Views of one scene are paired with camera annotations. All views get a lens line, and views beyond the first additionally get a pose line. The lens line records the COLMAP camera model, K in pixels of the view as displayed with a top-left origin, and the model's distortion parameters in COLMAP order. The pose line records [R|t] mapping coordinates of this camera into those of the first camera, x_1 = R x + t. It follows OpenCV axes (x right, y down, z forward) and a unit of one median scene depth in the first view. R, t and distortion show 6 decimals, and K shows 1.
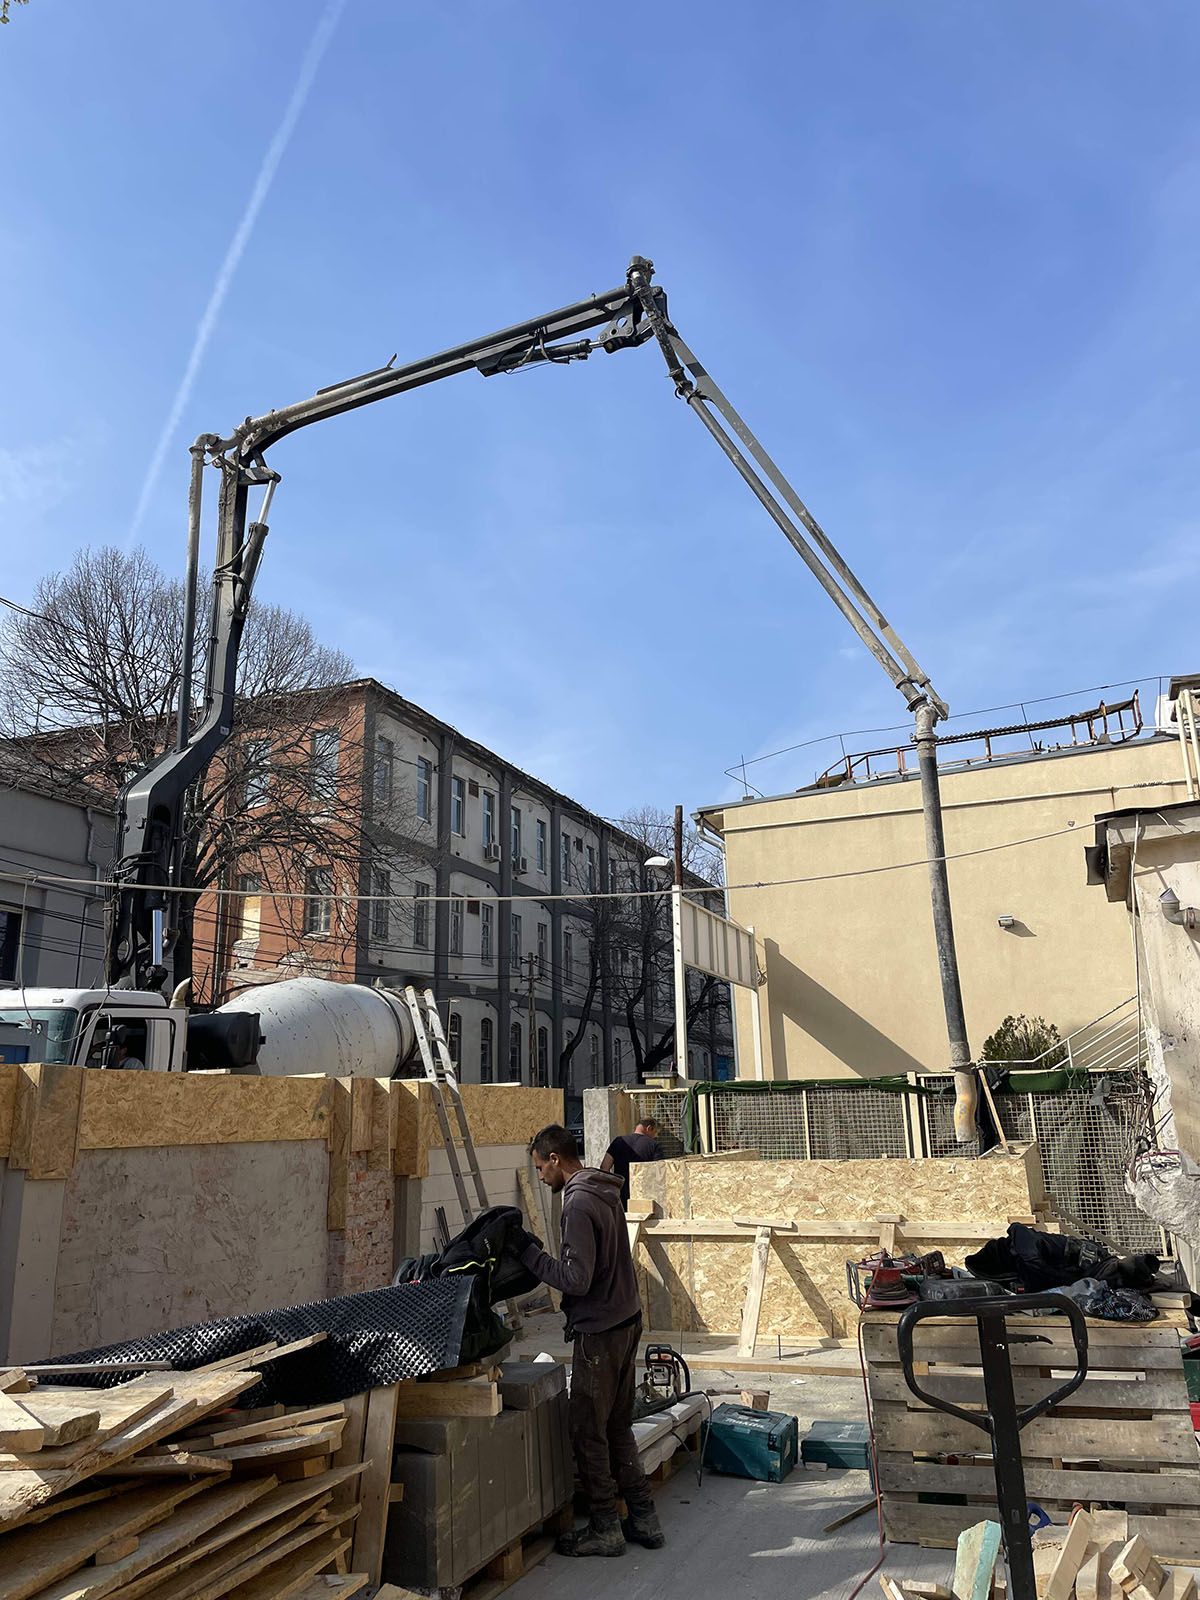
lens RADIAL K [[1213.8, 0, 601.3], [0, 1213.8, 798.2], [0, 0, 1]] dist [0.009519, 0.000469]
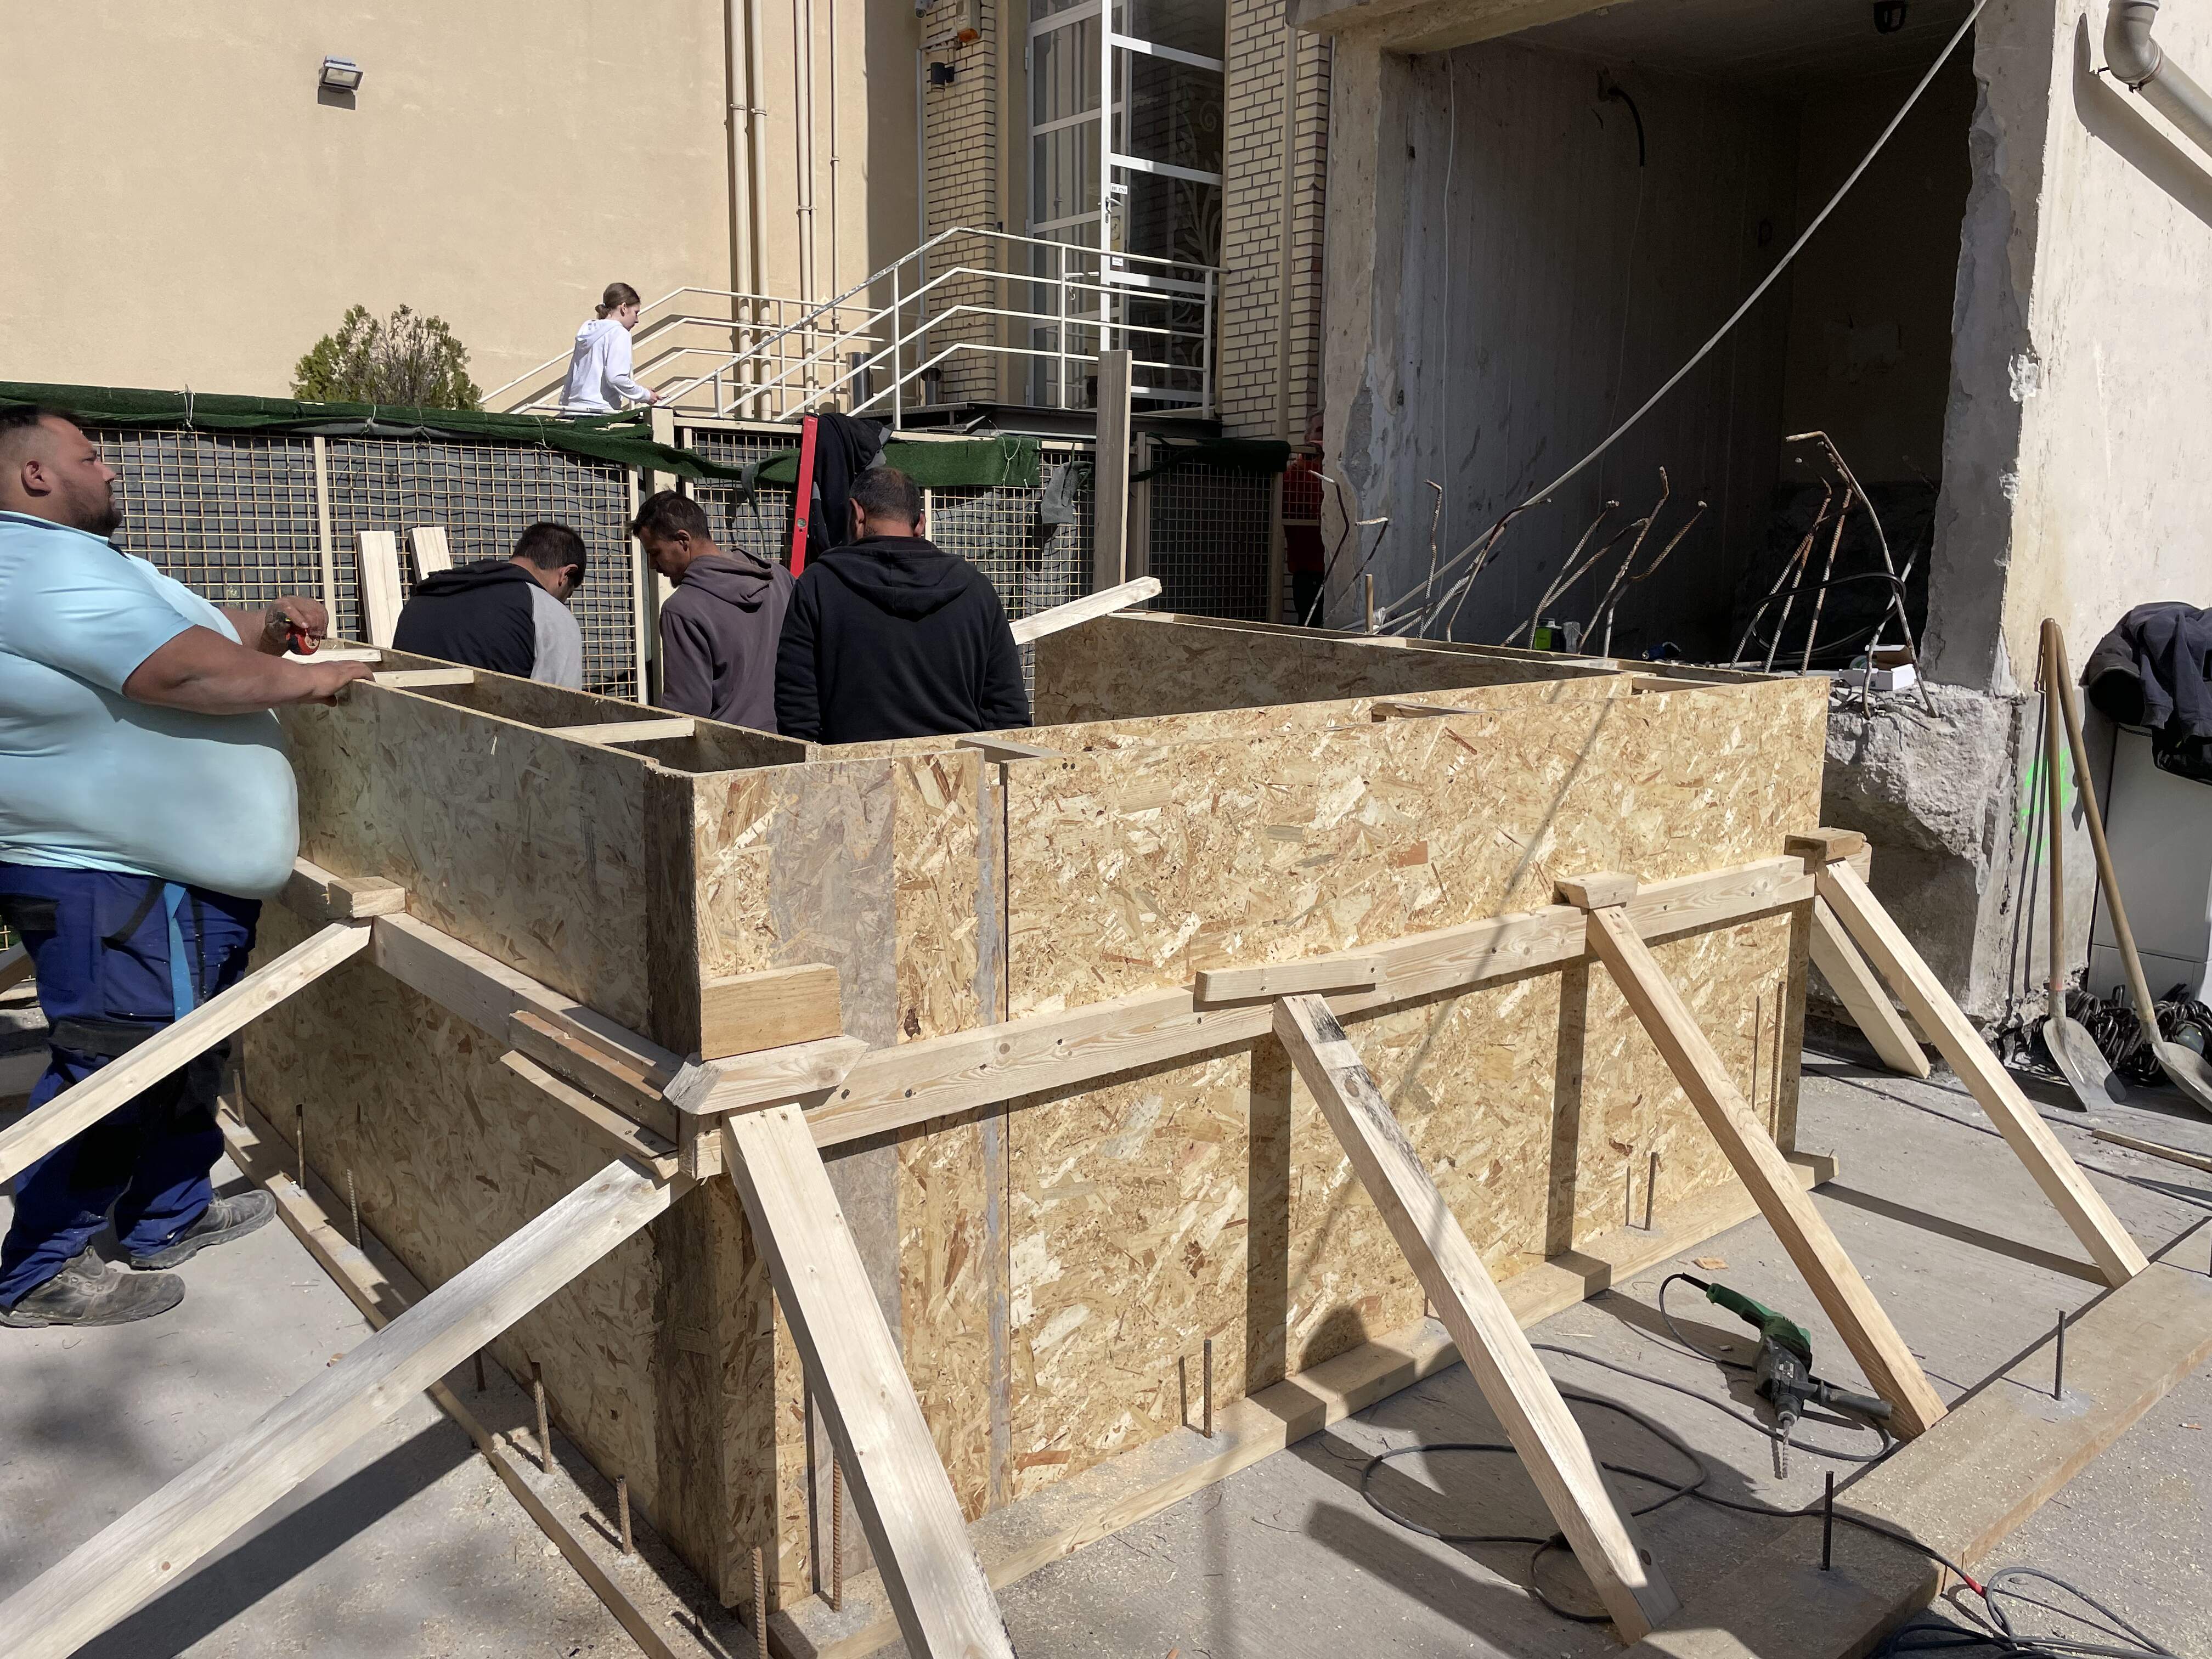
lens RADIAL K [[1678.1, 0, 1104.6], [0, 1678.1, 829.0], [0, 0, 1]] dist [0.009519, 0.000469]
pose [[0.432216, -0.124459, 0.893140, -0.163707], [-0.255625, 0.932894, 0.253703, 0.245383], [-0.864780, -0.337964, 0.371397, 0.904085]]
